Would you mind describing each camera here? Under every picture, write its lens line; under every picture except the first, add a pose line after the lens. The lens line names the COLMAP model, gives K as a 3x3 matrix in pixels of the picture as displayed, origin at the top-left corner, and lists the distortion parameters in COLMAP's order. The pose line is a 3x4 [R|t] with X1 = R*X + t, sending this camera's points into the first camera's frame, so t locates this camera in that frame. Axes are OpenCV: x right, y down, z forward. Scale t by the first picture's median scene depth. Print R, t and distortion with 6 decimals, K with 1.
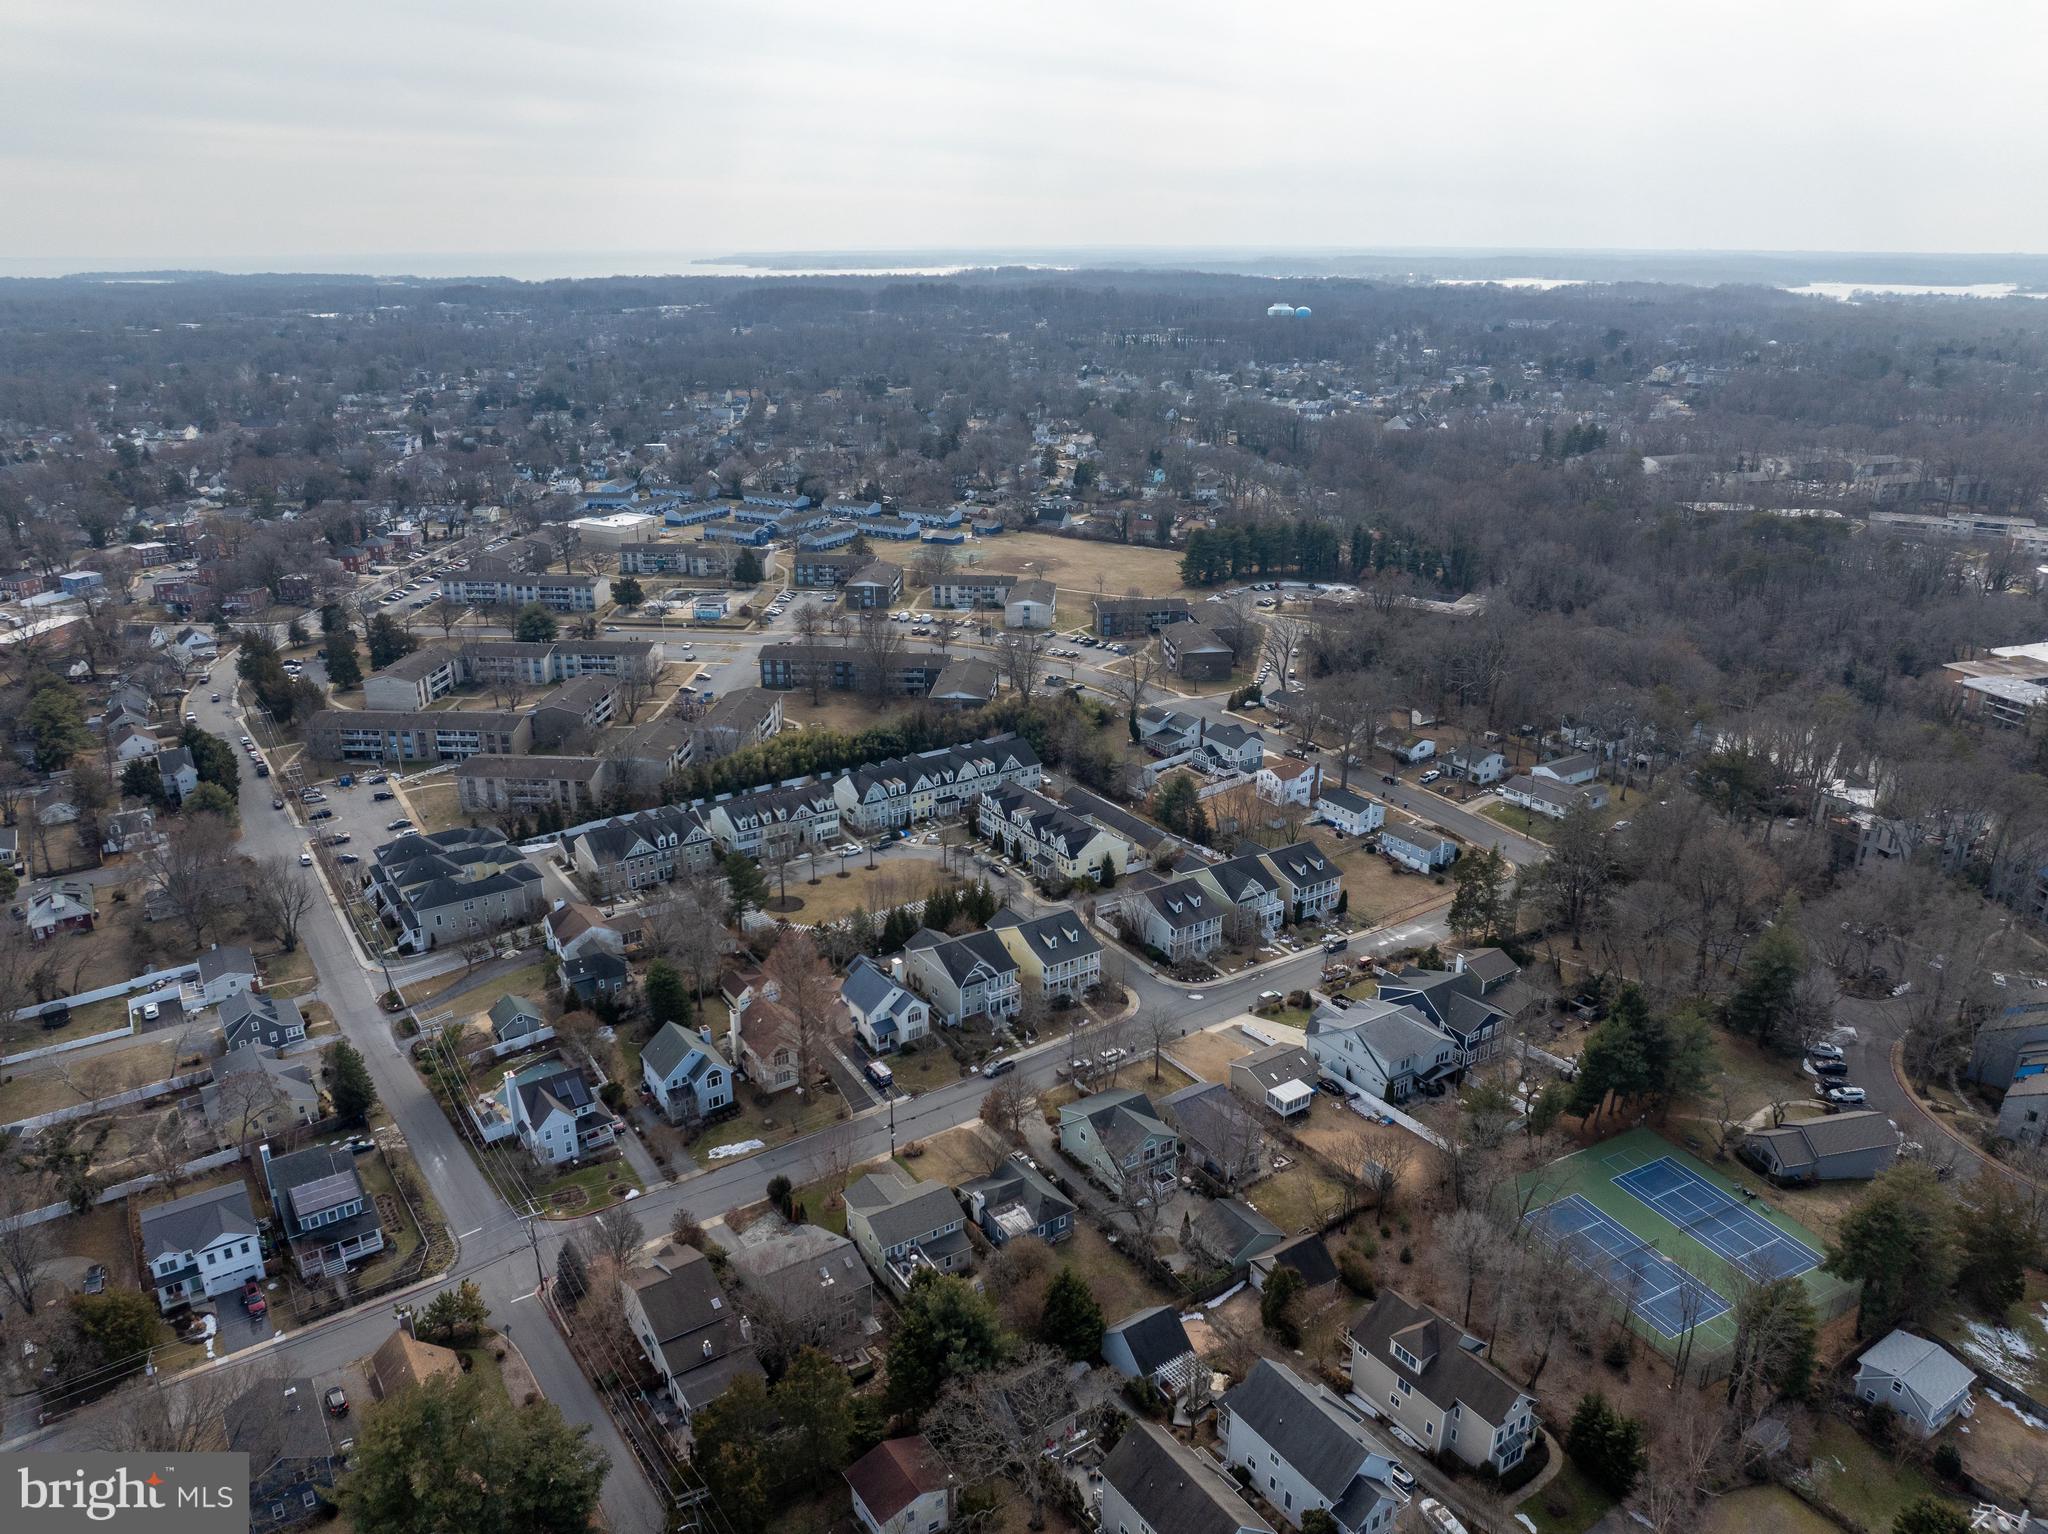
lens RADIAL K [[1440.1, 0, 1024.0], [0, 1440.1, 767.0], [0, 0, 1]] dist [-0.033561, -0.011112]
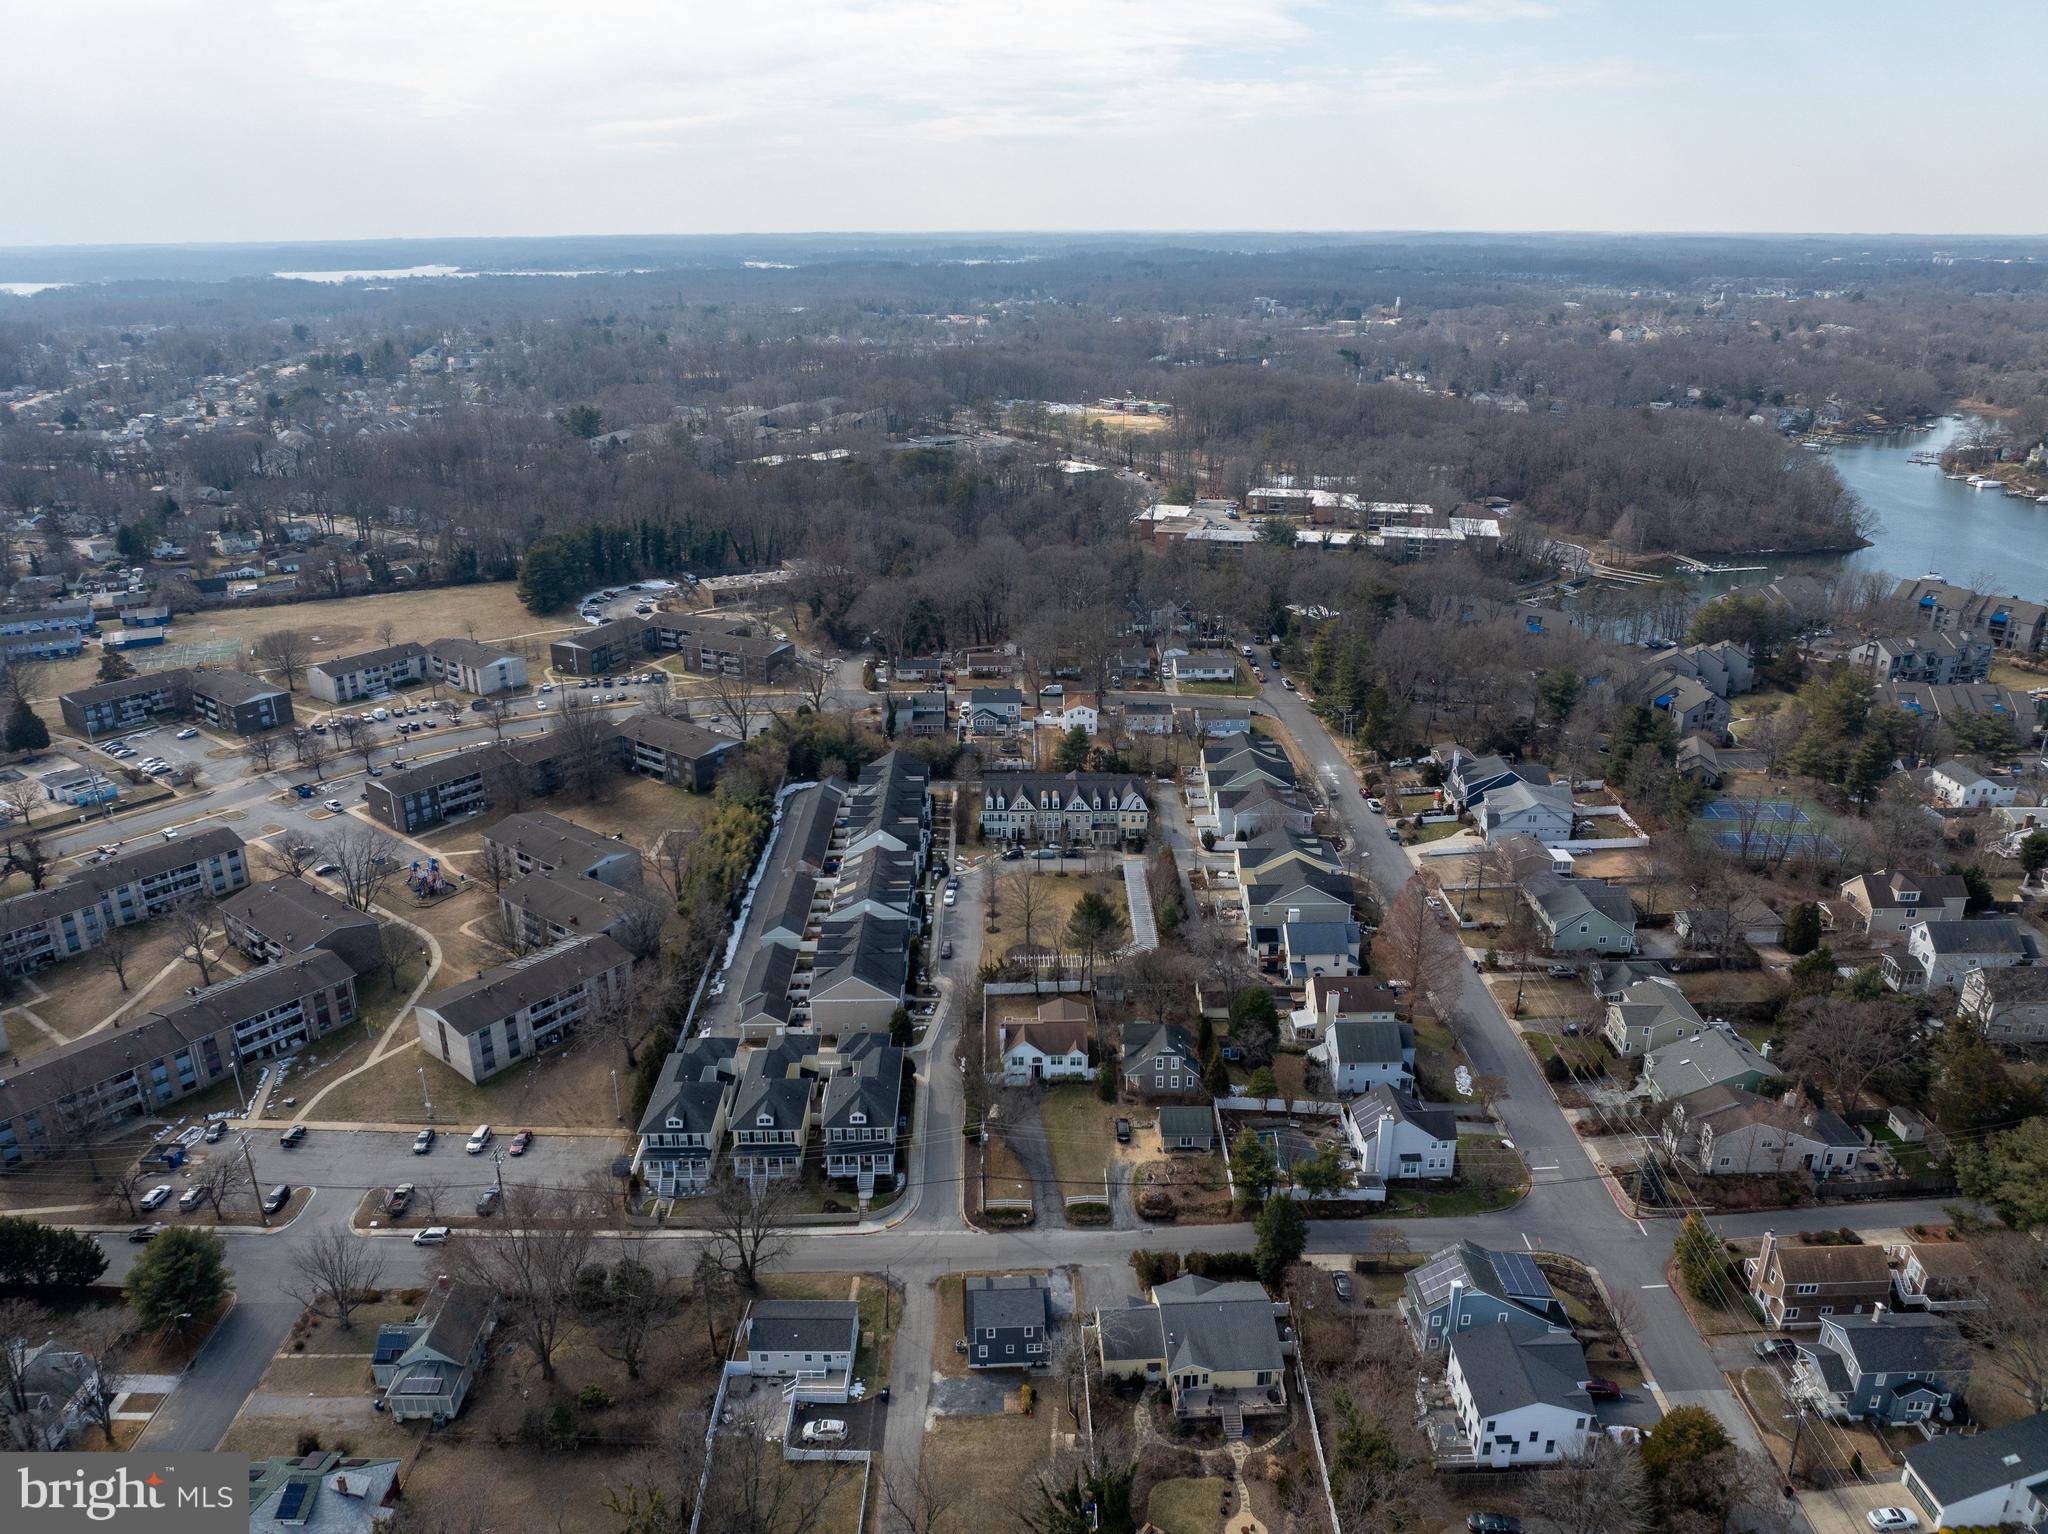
lens RADIAL K [[1440.1, 0, 1024.0], [0, 1440.1, 767.0], [0, 0, 1]] dist [-0.033561, -0.011112]
pose [[0.547196, -0.298222, 0.782074, -0.584963], [0.294243, 0.943272, 0.153816, -0.108822], [-0.783580, 0.145953, 0.603904, 0.296431]]
